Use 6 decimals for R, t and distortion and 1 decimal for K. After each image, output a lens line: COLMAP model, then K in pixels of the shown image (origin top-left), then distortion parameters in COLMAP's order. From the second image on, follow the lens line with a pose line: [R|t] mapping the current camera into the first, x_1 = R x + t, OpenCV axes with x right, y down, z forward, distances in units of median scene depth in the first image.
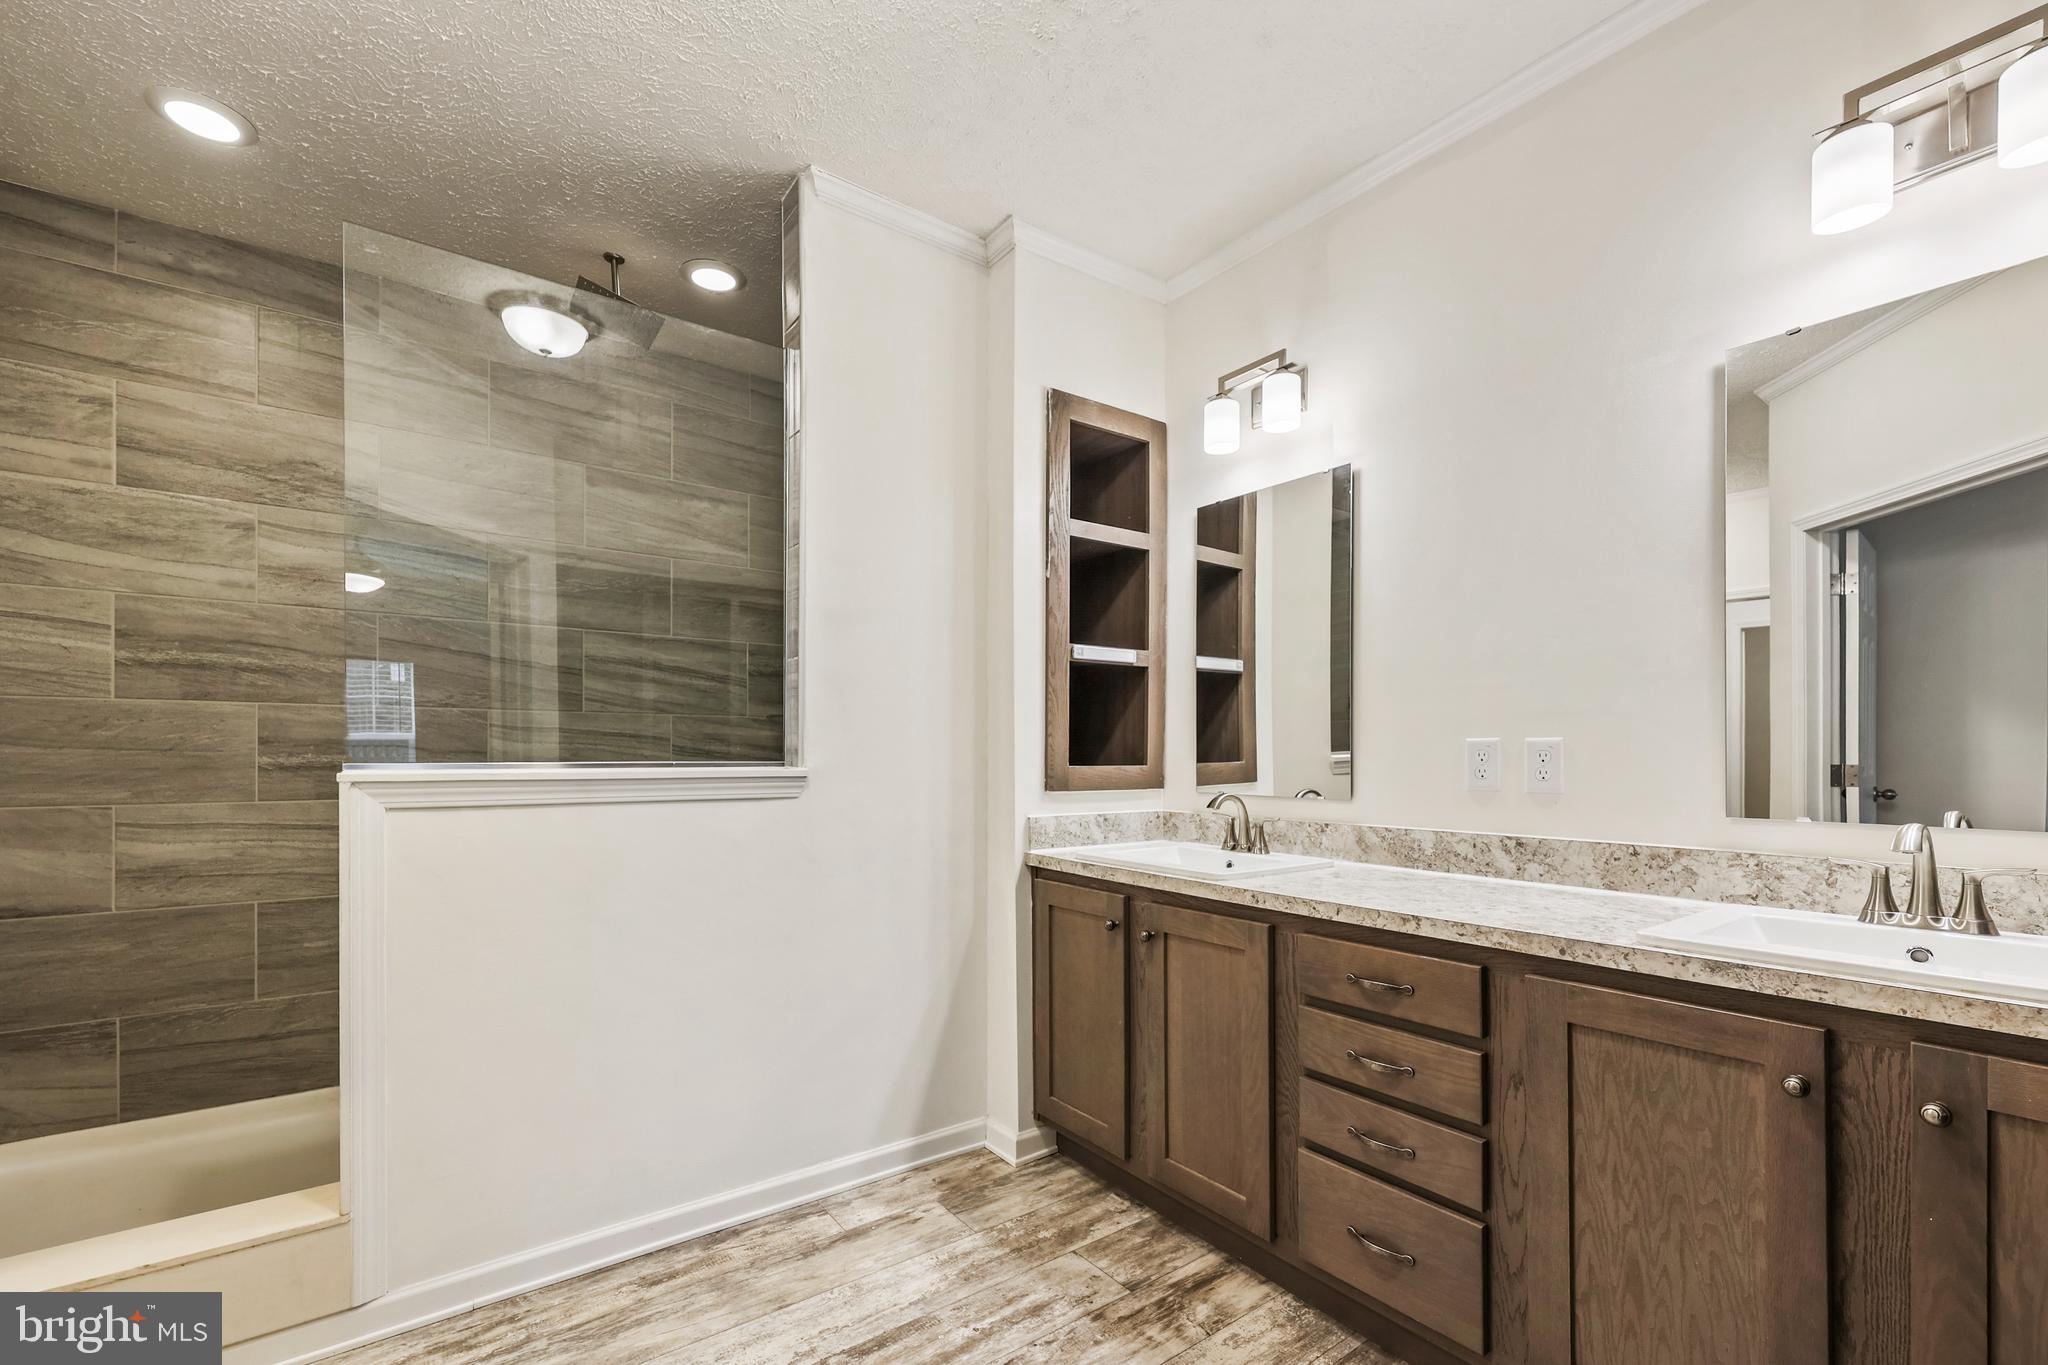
lens RADIAL K [[881.7, 0, 1046.5], [0, 881.7, 760.2], [0, 0, 1]] dist [0.000414, 0.001283]
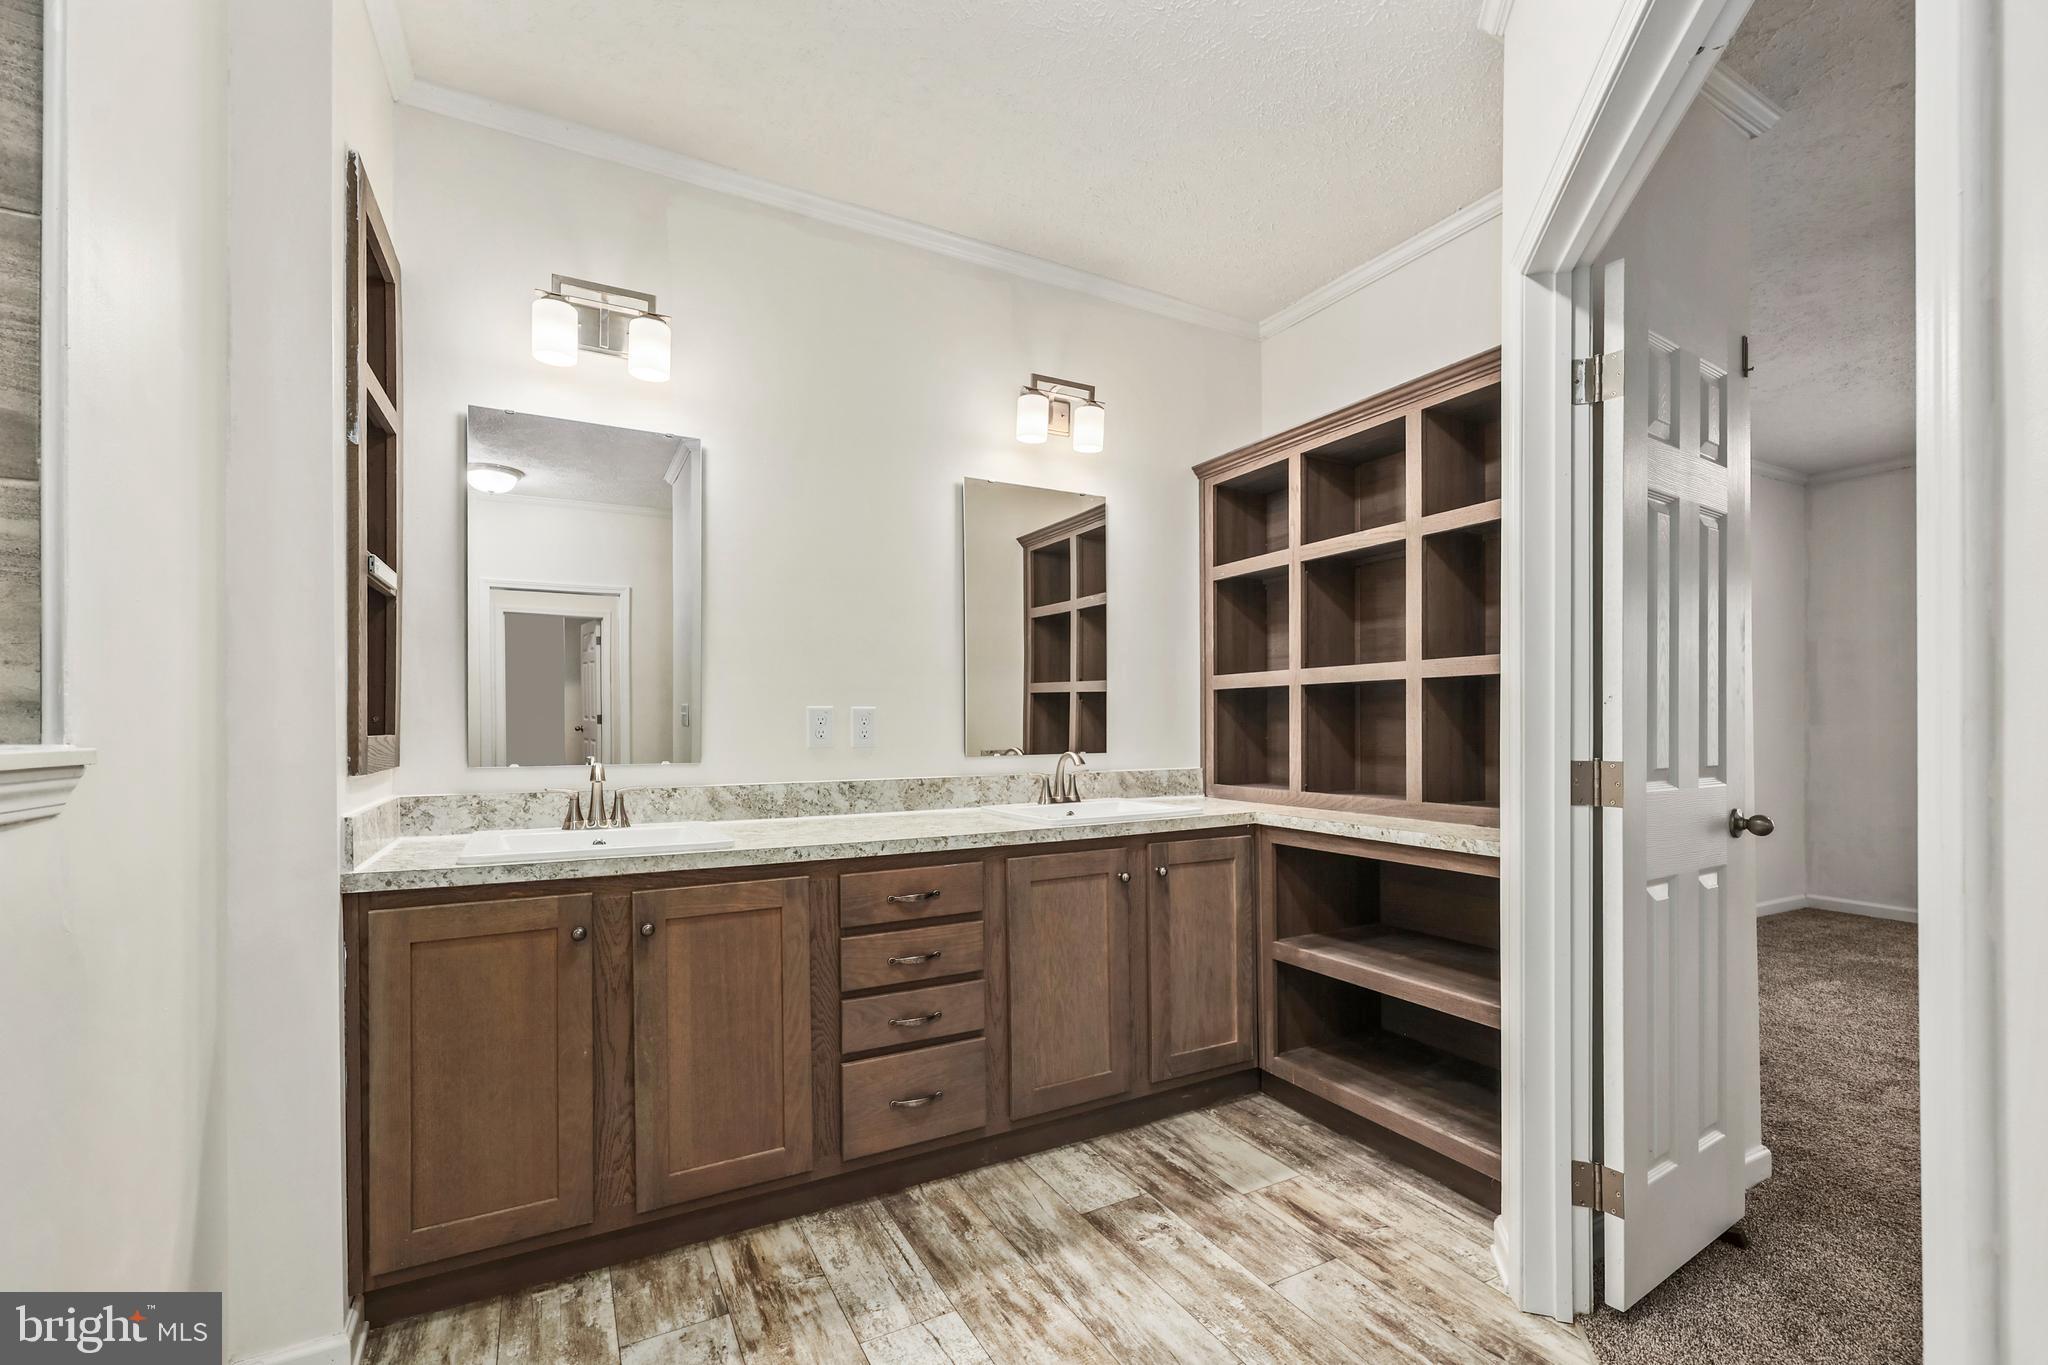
lens RADIAL K [[881.7, 0, 1023.7], [0, 881.7, 726.5], [0, 0, 1]] dist [0.000414, 0.001283]
pose [[0.144144, -0.003682, 0.989550, -0.762268], [0.010341, 0.999944, 0.002214, 0.005064], [-0.989503, 0.009914, 0.144174, 0.576431]]
